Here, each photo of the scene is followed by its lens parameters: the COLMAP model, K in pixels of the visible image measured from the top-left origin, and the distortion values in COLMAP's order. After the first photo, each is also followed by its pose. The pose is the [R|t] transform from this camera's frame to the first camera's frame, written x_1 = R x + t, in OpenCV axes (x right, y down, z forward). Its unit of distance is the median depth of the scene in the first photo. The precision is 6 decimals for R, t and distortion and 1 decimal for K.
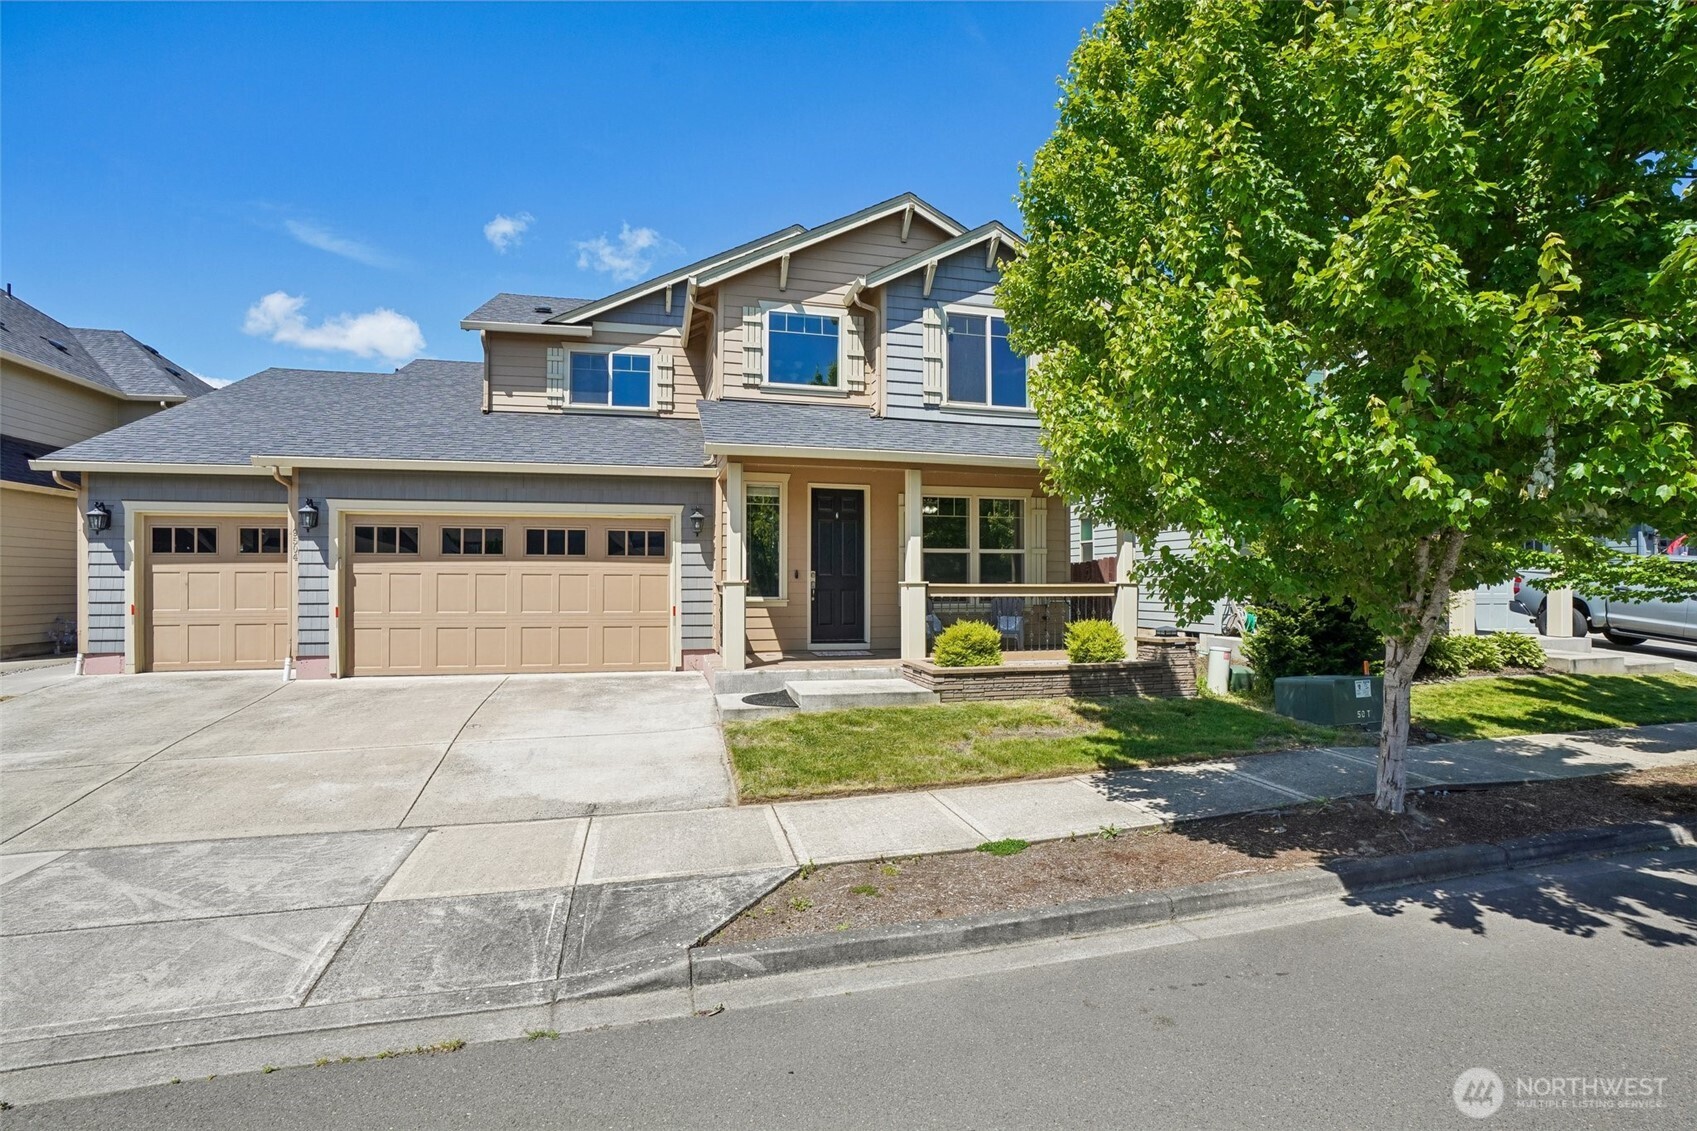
lens RADIAL K [[780.0, 0, 848.0], [0, 780.0, 577.3], [0, 0, 1]] dist [-0.072522, 0.027395]
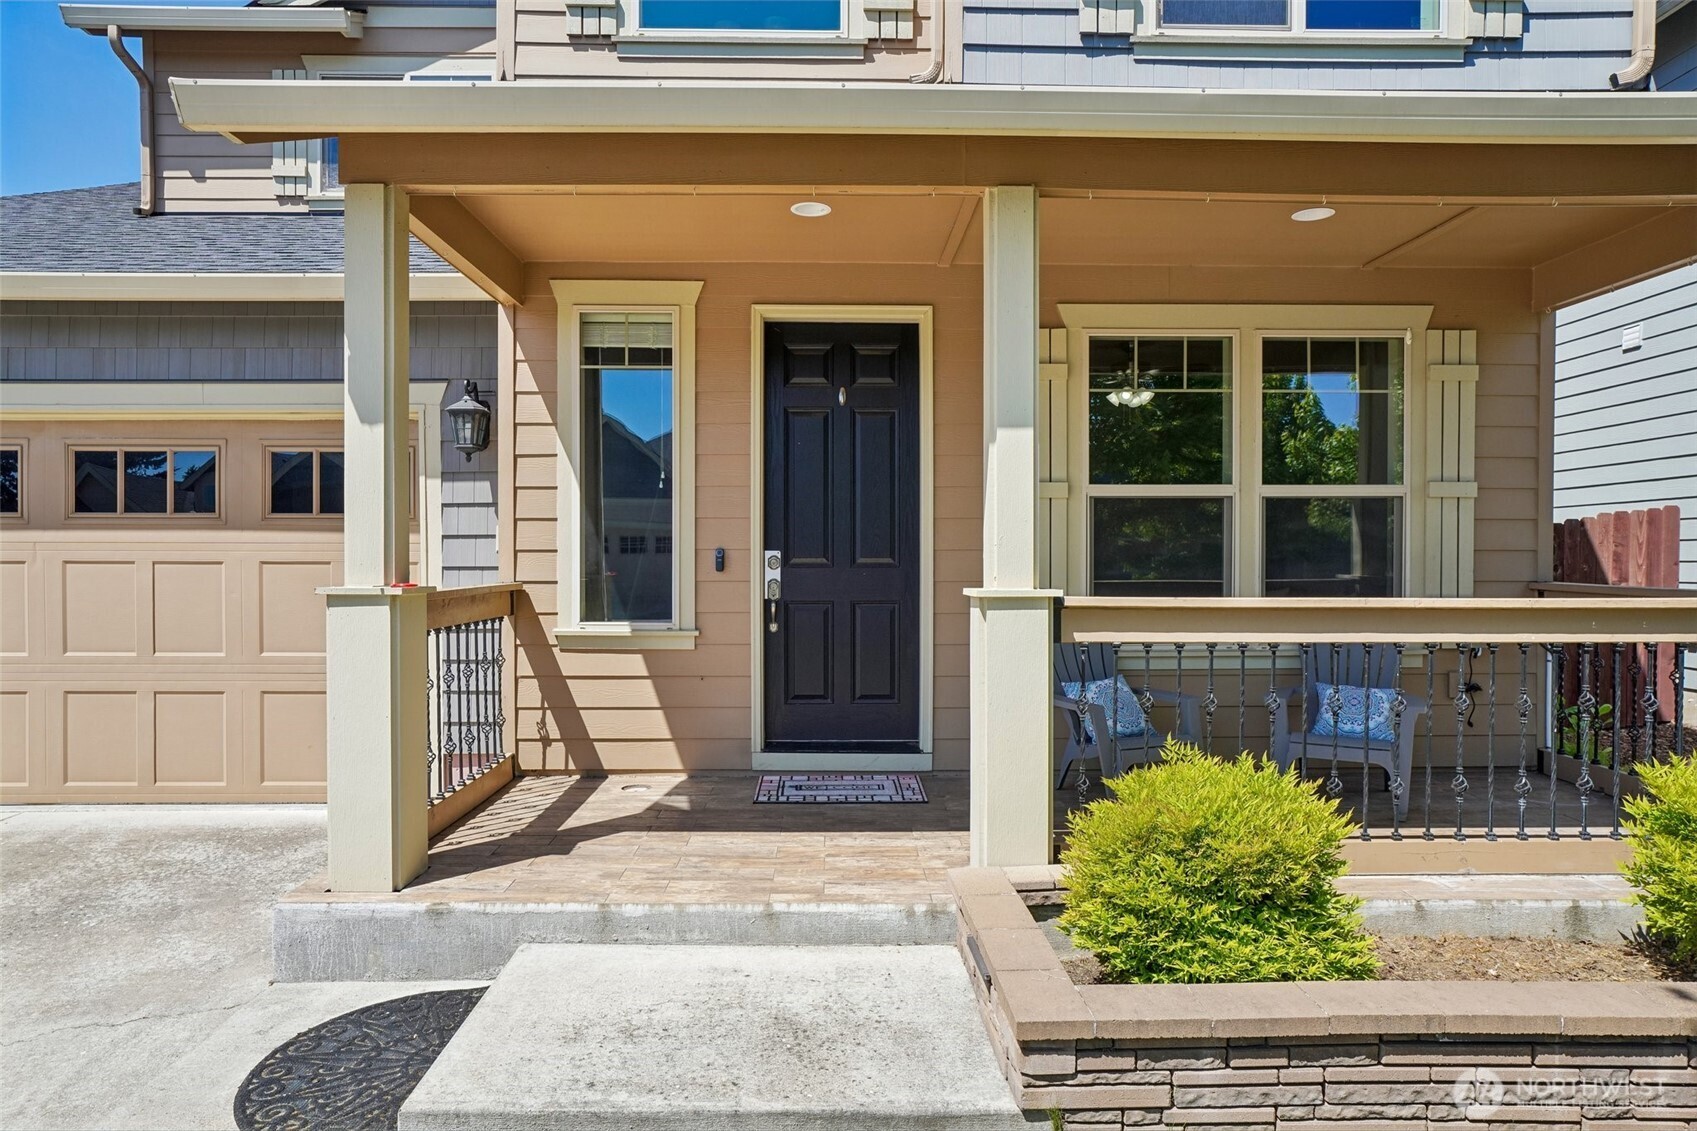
lens RADIAL K [[1017.6, 0, 846.4], [0, 1017.6, 575.6], [0, 0, 1]] dist [-0.004869, -0.000660]
pose [[0.974734, 0.001911, -0.223359, 0.095320], [0.002291, 0.999825, 0.018555, -0.005633], [0.223356, -0.018598, 0.974560, 0.549362]]
